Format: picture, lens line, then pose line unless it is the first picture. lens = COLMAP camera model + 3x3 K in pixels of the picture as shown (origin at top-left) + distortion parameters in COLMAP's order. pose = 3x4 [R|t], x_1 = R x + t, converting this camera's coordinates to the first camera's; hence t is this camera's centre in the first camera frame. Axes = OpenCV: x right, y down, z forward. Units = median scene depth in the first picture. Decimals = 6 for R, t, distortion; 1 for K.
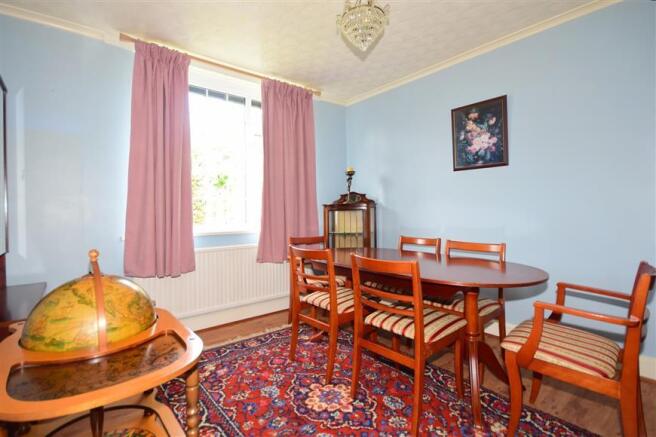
lens RADIAL K [[328.8, 0, 328.0], [0, 328.8, 218.5], [0, 0, 1]] dist [0.002283, 0.000318]
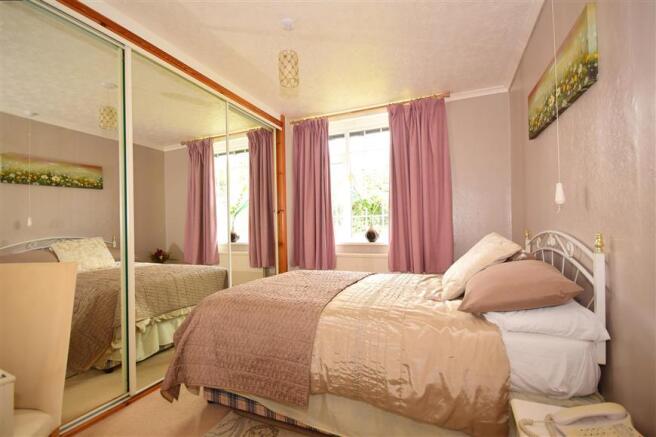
lens RADIAL K [[276.4, 0, 328.0], [0, 276.4, 218.5], [0, 0, 1]] dist [-0.001233, -0.000046]
pose [[0.451286, -0.033299, -0.891758, 0.608504], [-0.012456, 0.998971, -0.043605, 0.000366], [0.892292, 0.030786, 0.450407, 0.461951]]
